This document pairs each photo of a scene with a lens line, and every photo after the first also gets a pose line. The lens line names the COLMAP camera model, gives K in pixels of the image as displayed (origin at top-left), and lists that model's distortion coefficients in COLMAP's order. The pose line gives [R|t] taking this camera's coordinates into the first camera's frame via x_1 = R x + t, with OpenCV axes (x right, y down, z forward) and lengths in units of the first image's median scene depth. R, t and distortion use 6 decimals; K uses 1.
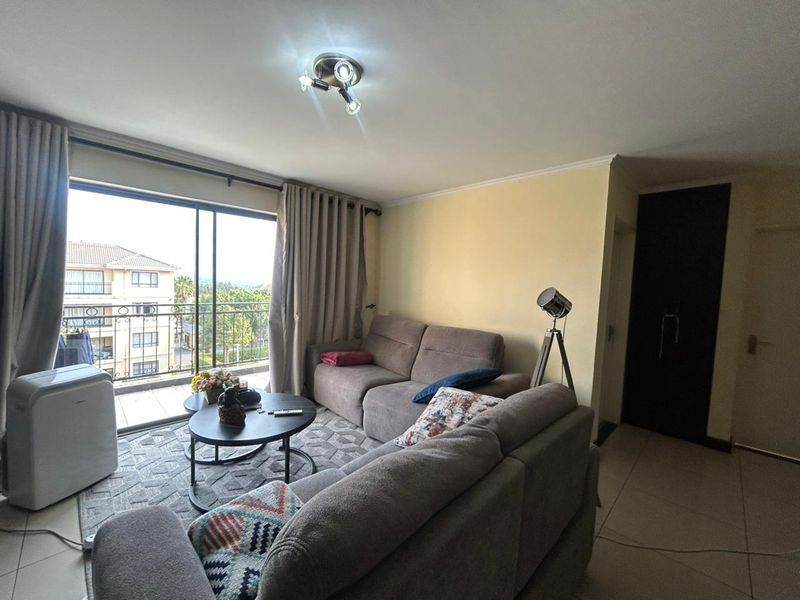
lens RADIAL K [[325.0, 0, 400.0], [0, 325.0, 300.0], [0, 0, 1]] dist [-0.001447, -0.000265]
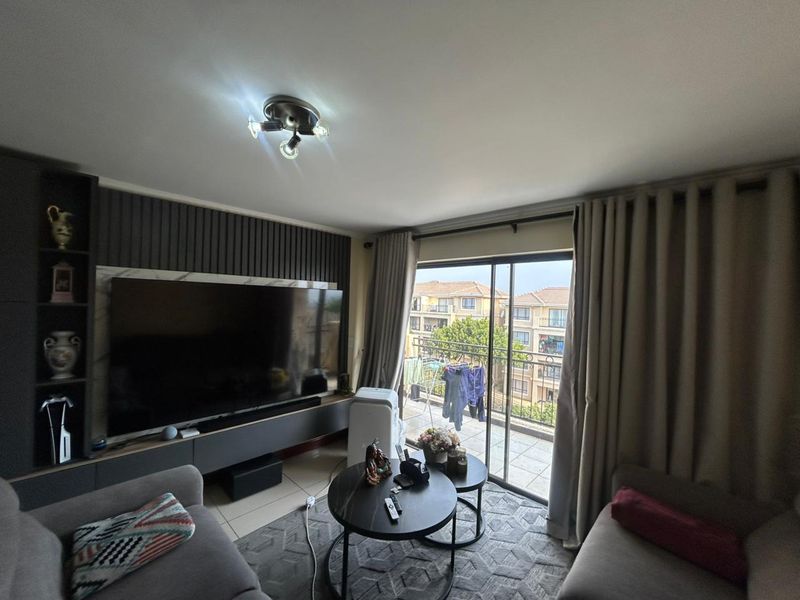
lens RADIAL K [[325.0, 0, 400.0], [0, 325.0, 300.0], [0, 0, 1]] dist [-0.001447, -0.000265]
pose [[0.021448, -0.041606, -0.998904, 0.293531], [-0.089288, 0.995061, -0.043363, -0.084048], [0.995775, 0.090120, 0.017628, 0.578220]]
